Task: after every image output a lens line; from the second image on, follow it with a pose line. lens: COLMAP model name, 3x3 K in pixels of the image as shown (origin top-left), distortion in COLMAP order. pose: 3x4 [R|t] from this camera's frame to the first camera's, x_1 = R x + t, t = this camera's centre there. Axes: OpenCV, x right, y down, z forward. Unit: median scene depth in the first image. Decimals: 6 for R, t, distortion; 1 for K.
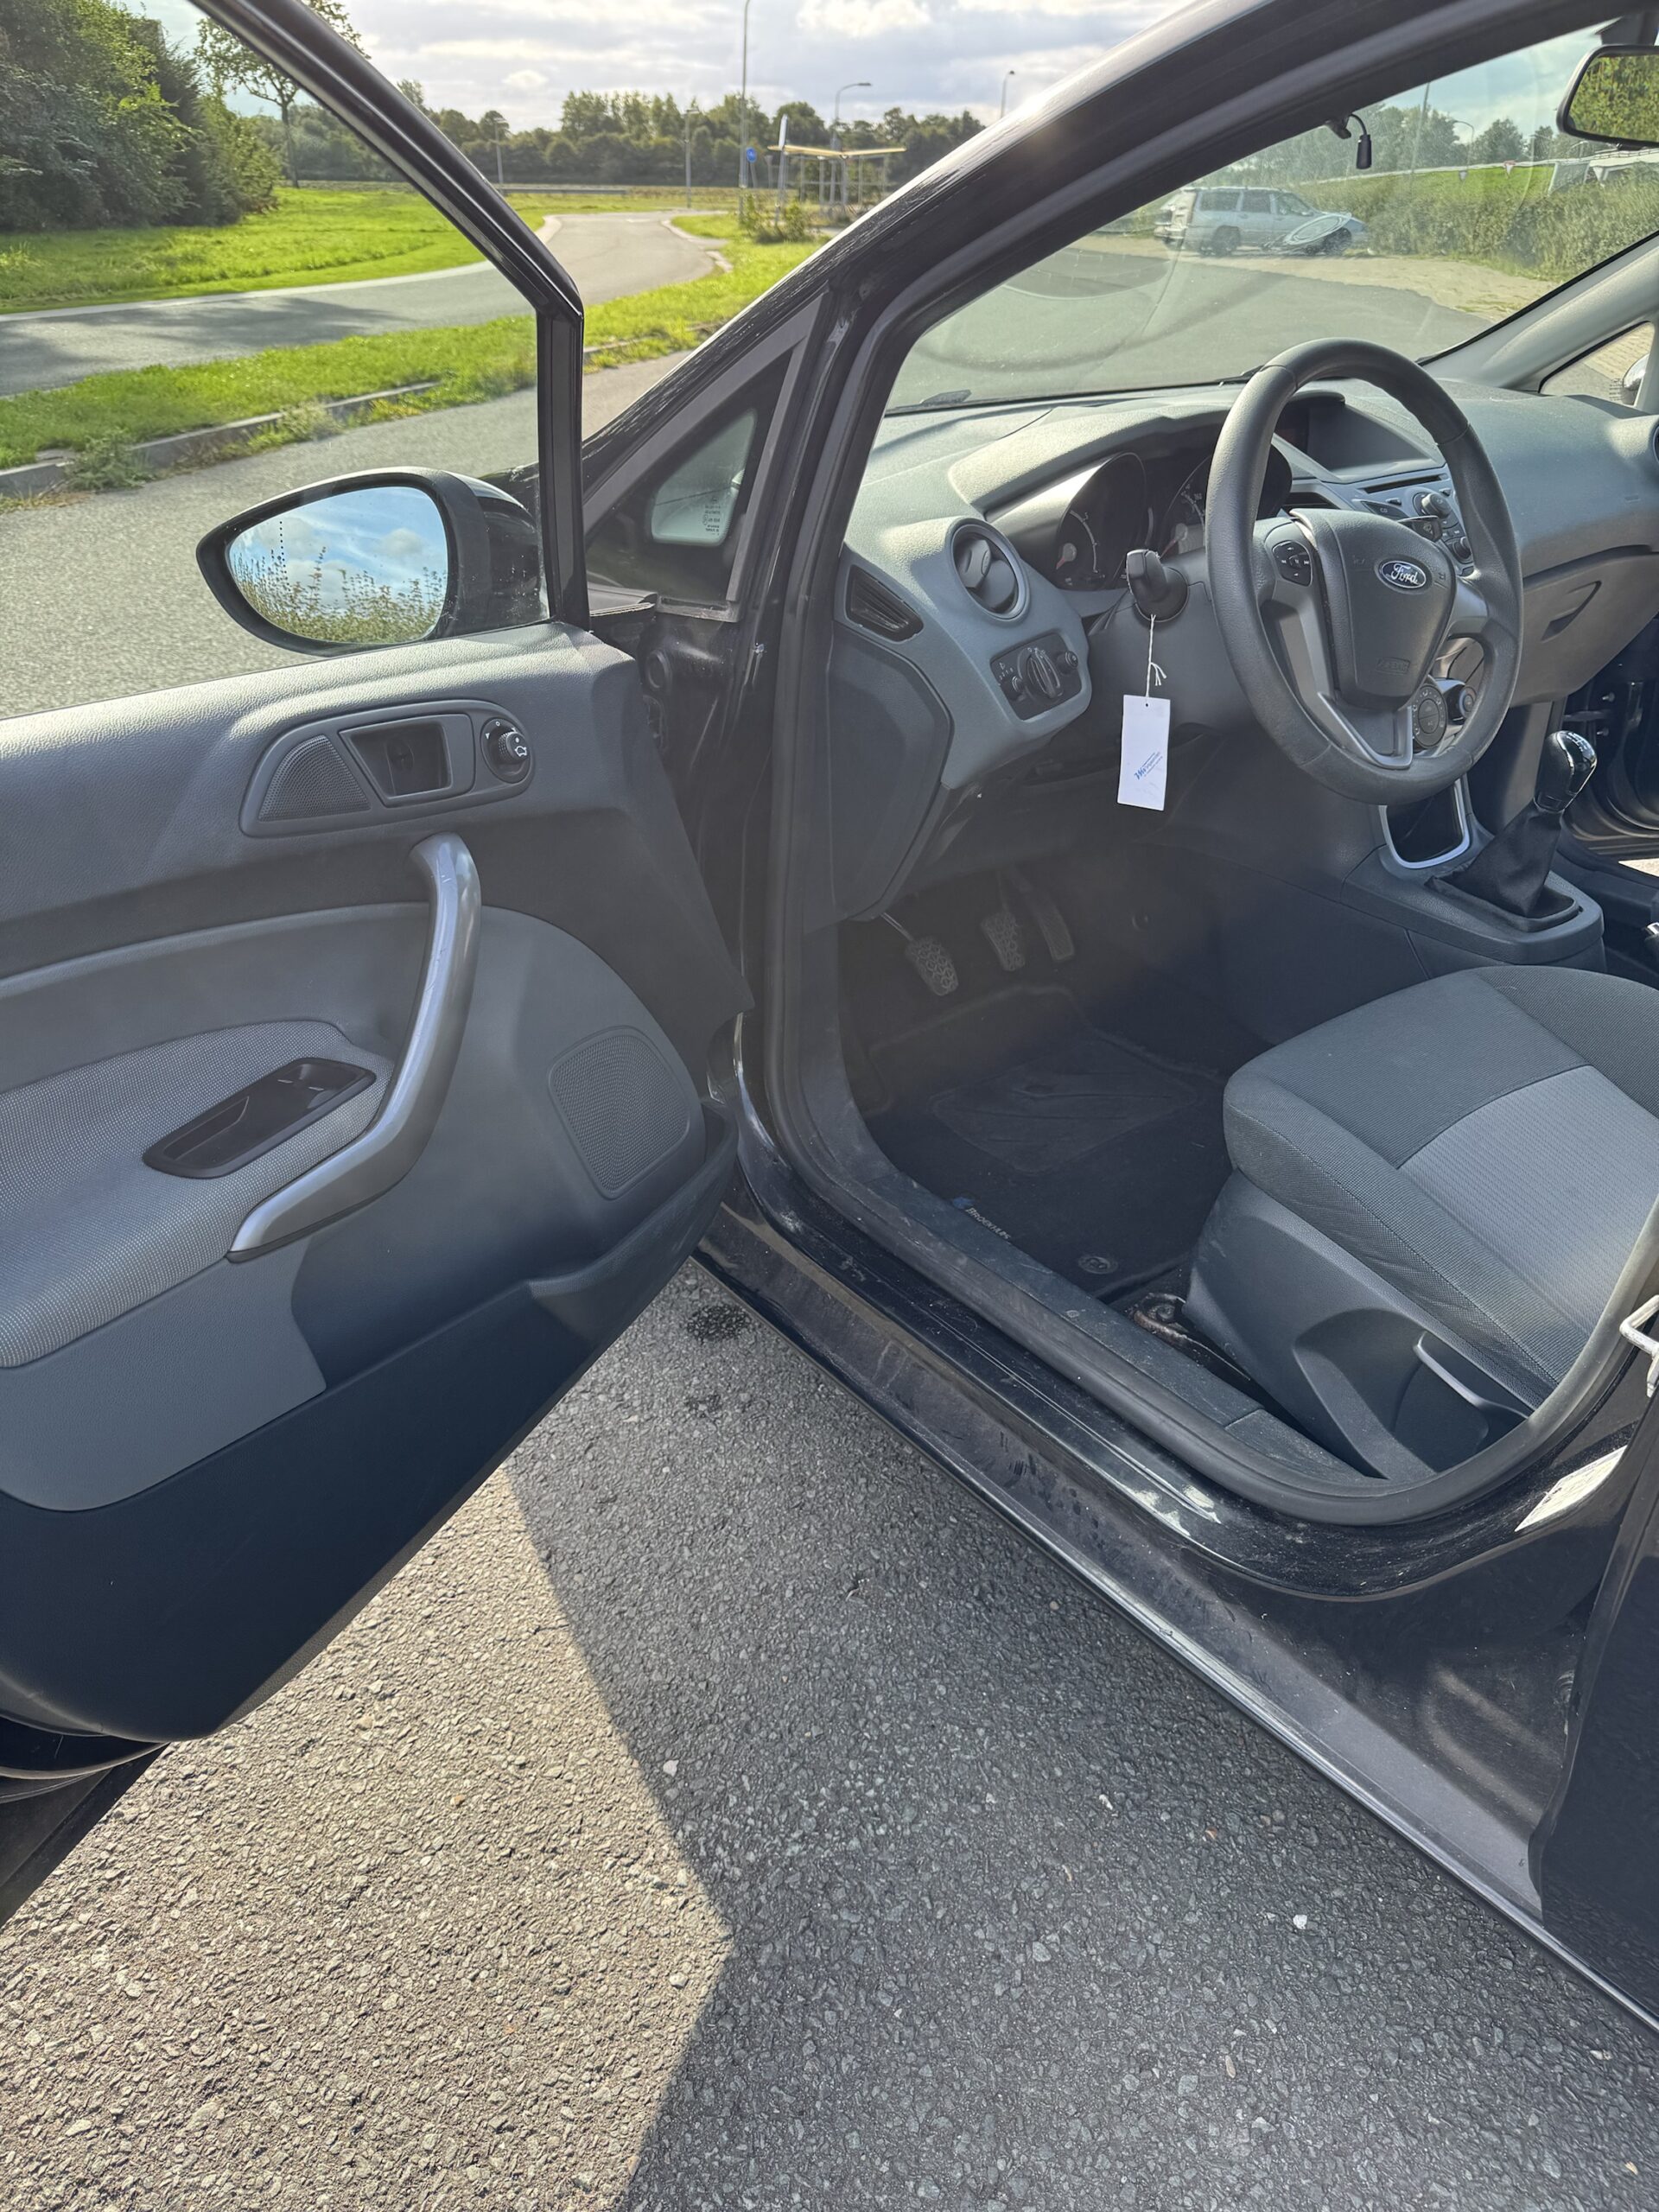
lens RADIAL K [[1553.8, 0, 835.1], [0, 1553.8, 1098.9], [0, 0, 1]] dist [0.000968, -0.014128]
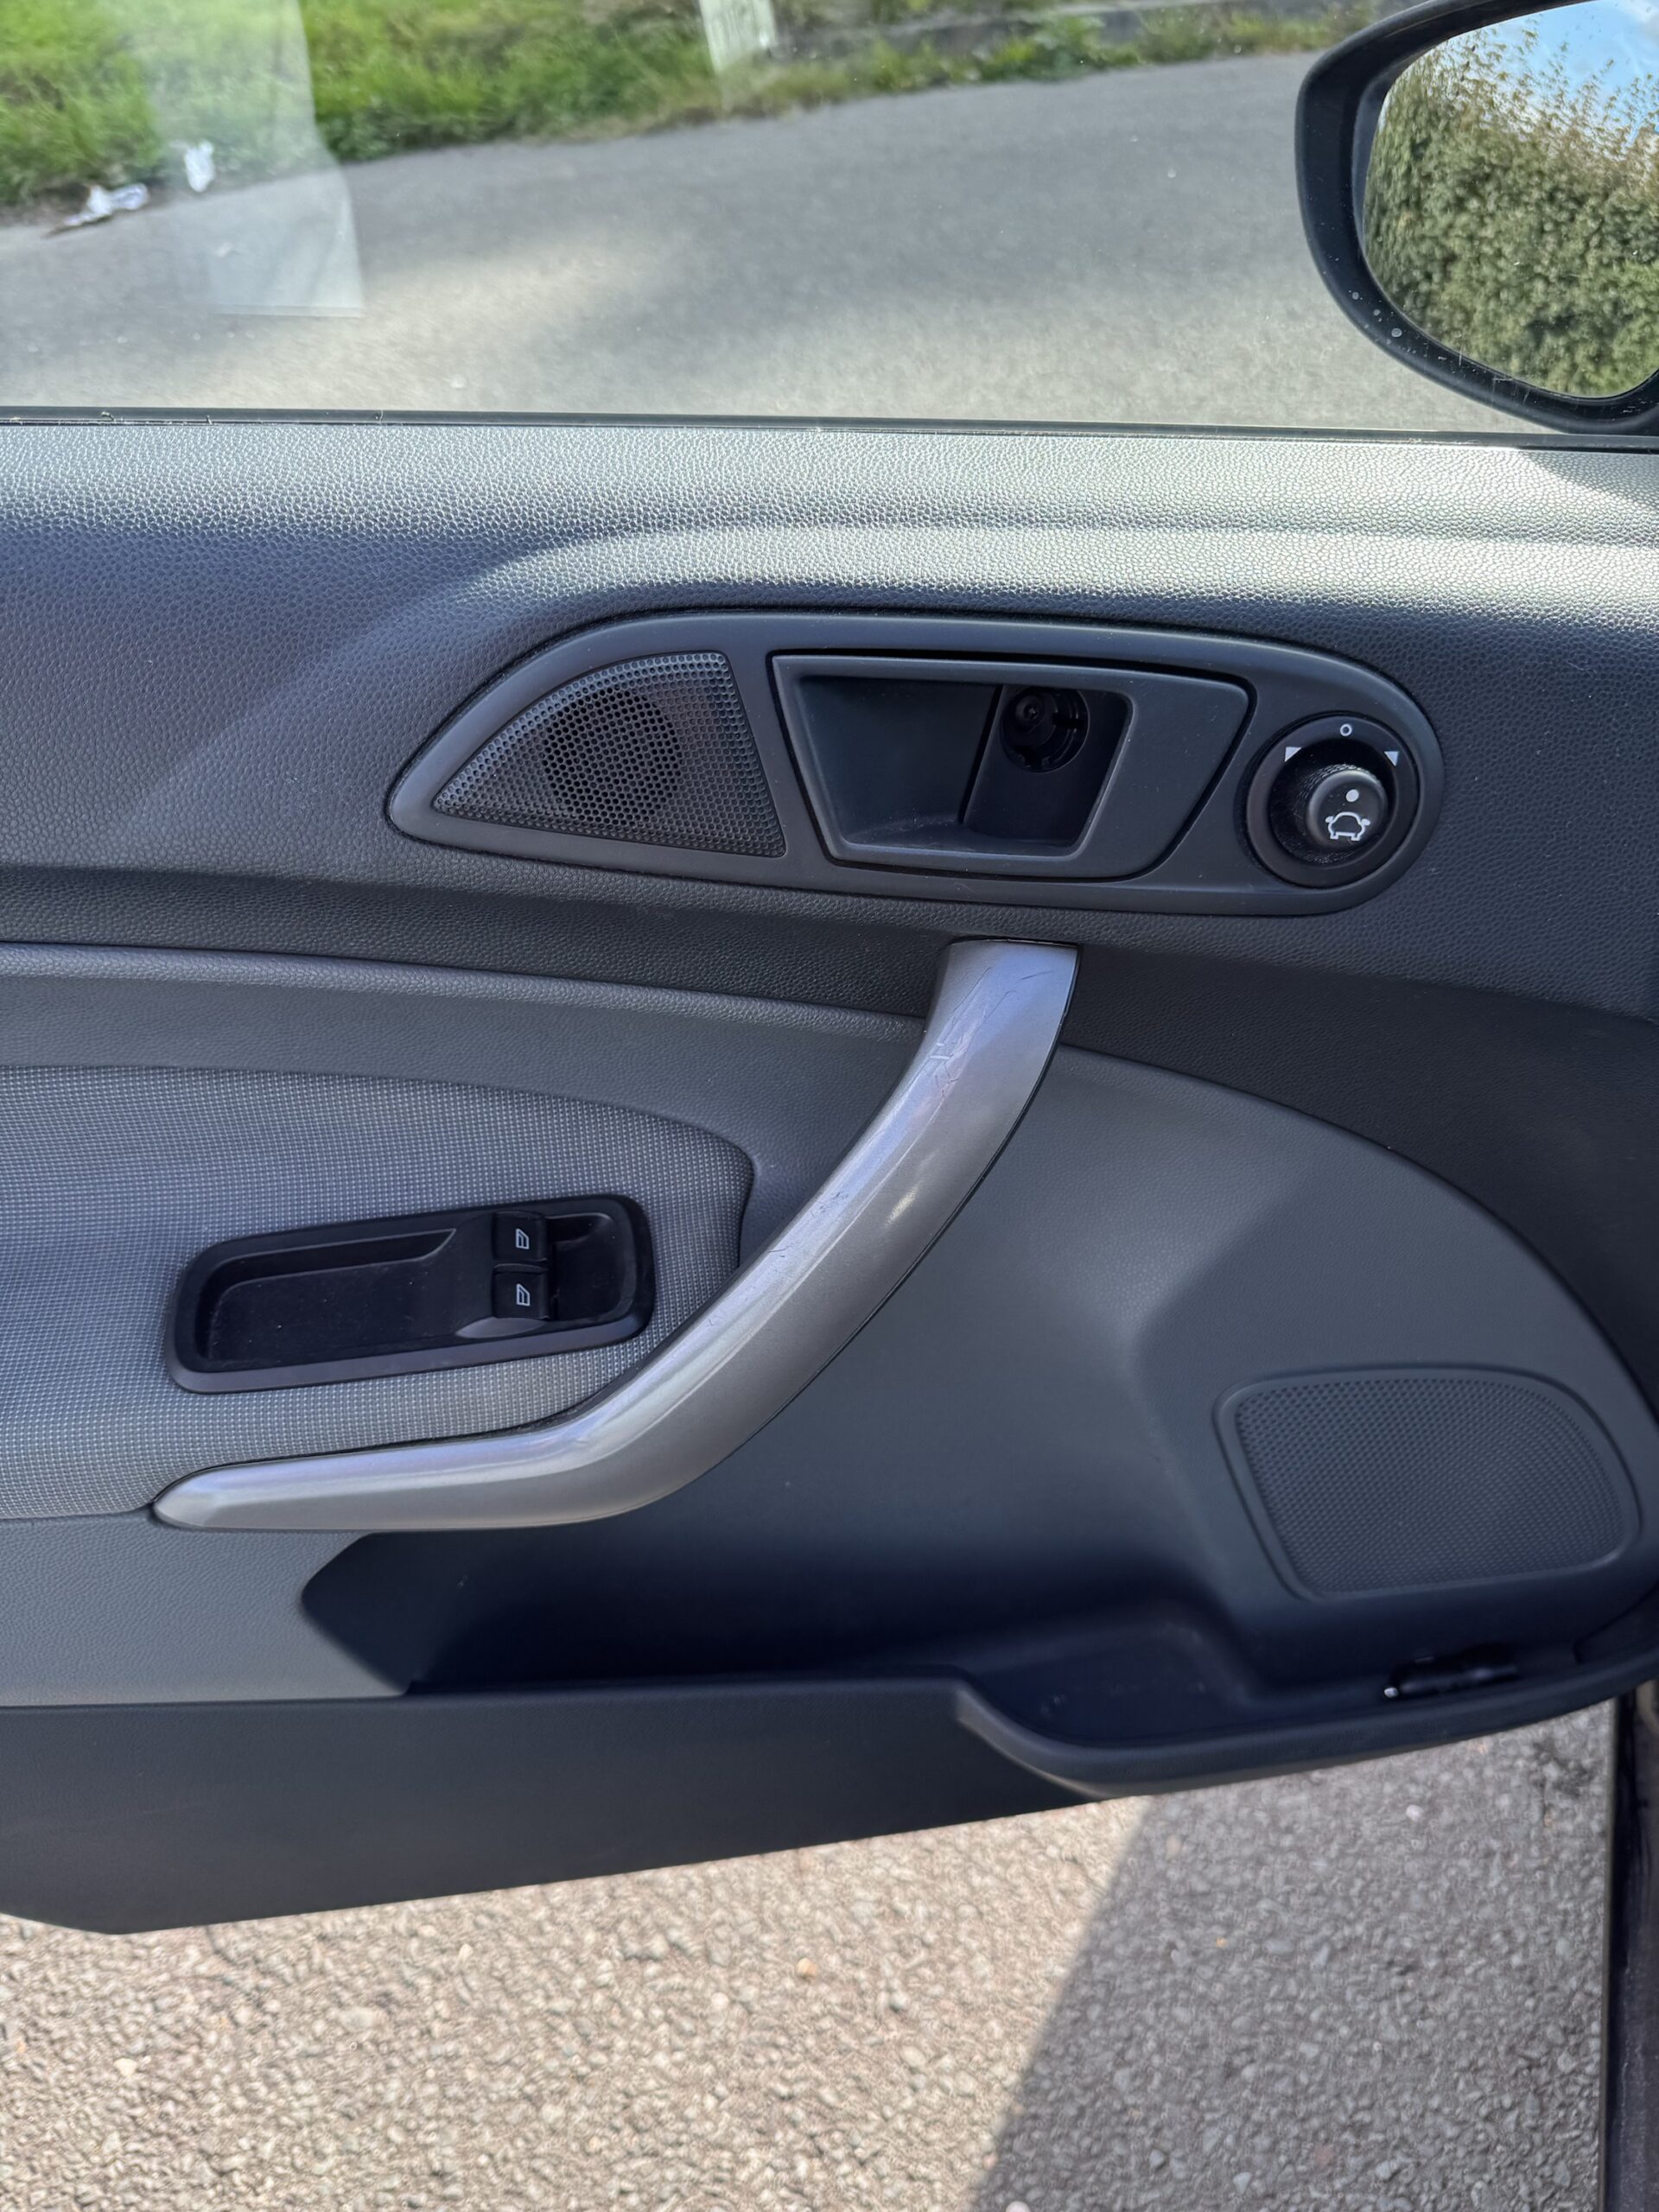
lens RADIAL K [[1553.8, 0, 939.8], [0, 1553.8, 1073.9], [0, 0, 1]] dist [0.000968, -0.014128]
pose [[0.538736, 0.569823, -0.620536, 0.008499], [-0.399982, 0.821256, 0.406883, -0.236138], [0.741470, 0.029000, 0.670359, 0.550069]]
